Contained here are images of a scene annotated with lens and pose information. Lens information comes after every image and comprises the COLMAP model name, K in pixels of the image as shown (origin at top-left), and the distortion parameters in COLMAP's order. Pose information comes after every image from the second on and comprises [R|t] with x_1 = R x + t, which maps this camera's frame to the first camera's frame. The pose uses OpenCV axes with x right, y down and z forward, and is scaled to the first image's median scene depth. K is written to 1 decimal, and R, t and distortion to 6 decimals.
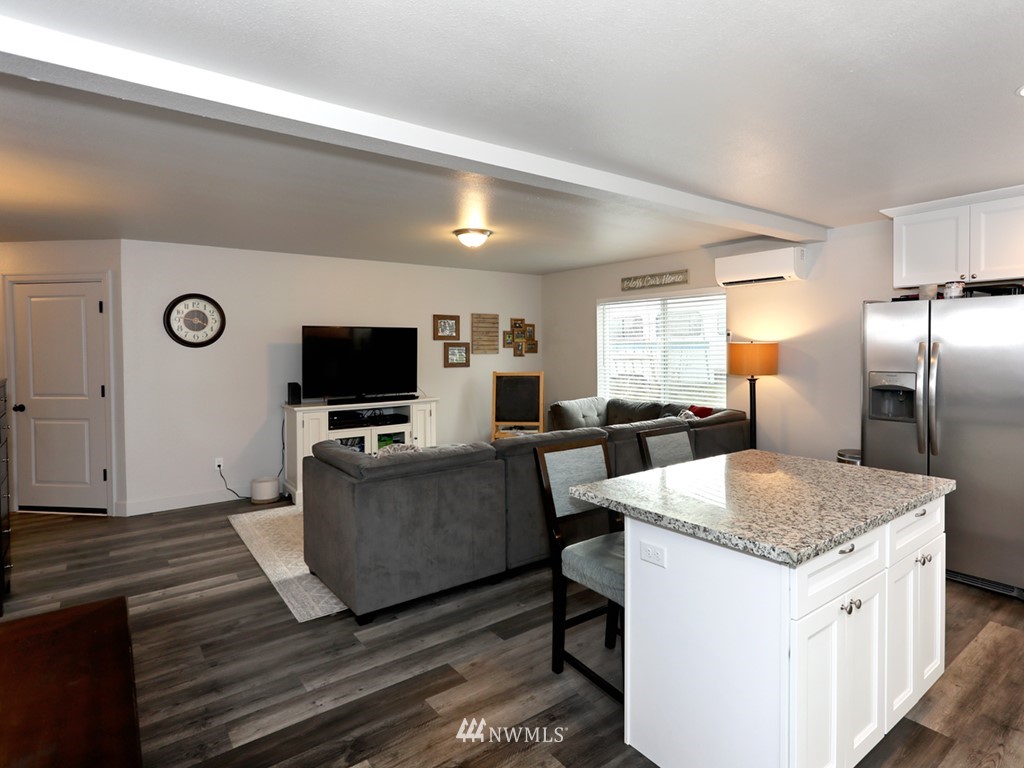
lens RADIAL K [[577.0, 0, 513.6], [0, 577.0, 357.2], [0, 0, 1]] dist [-0.001547, 0.001196]
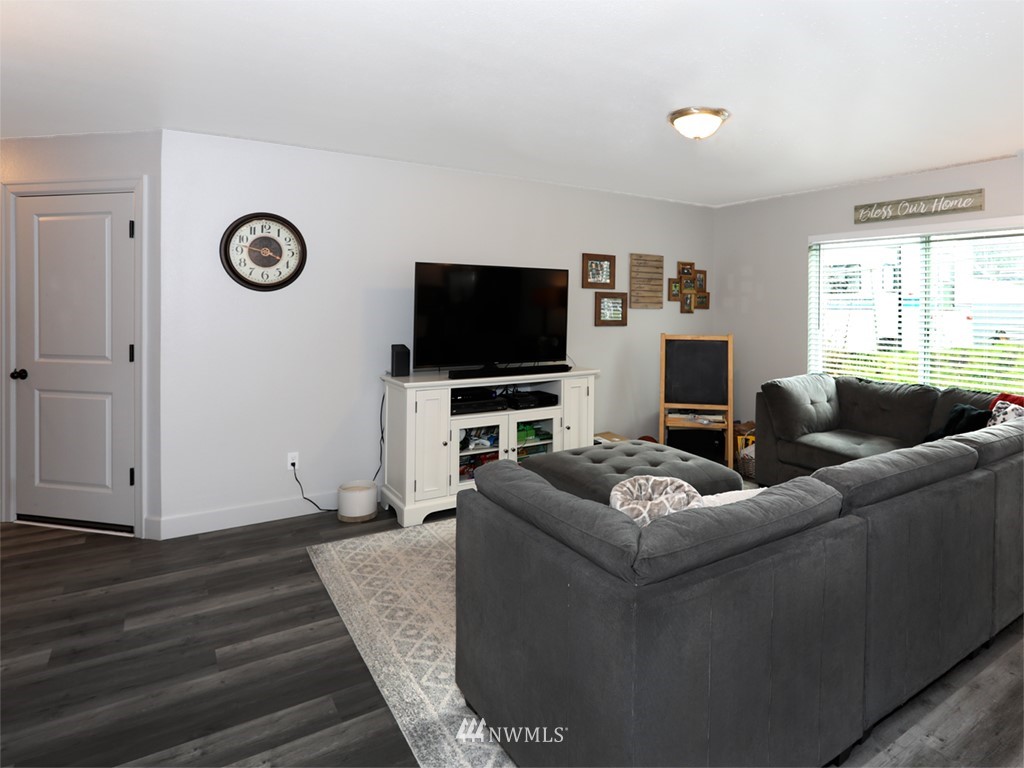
lens RADIAL K [[602.0, 0, 555.4], [0, 602.0, 308.4], [0, 0, 1]] dist [-0.022281, -0.000715]
pose [[0.998810, 0.019278, -0.044807, -0.159478], [-0.019576, 0.999789, -0.006230, 0.001093], [0.044678, 0.007100, 0.998976, 0.280429]]
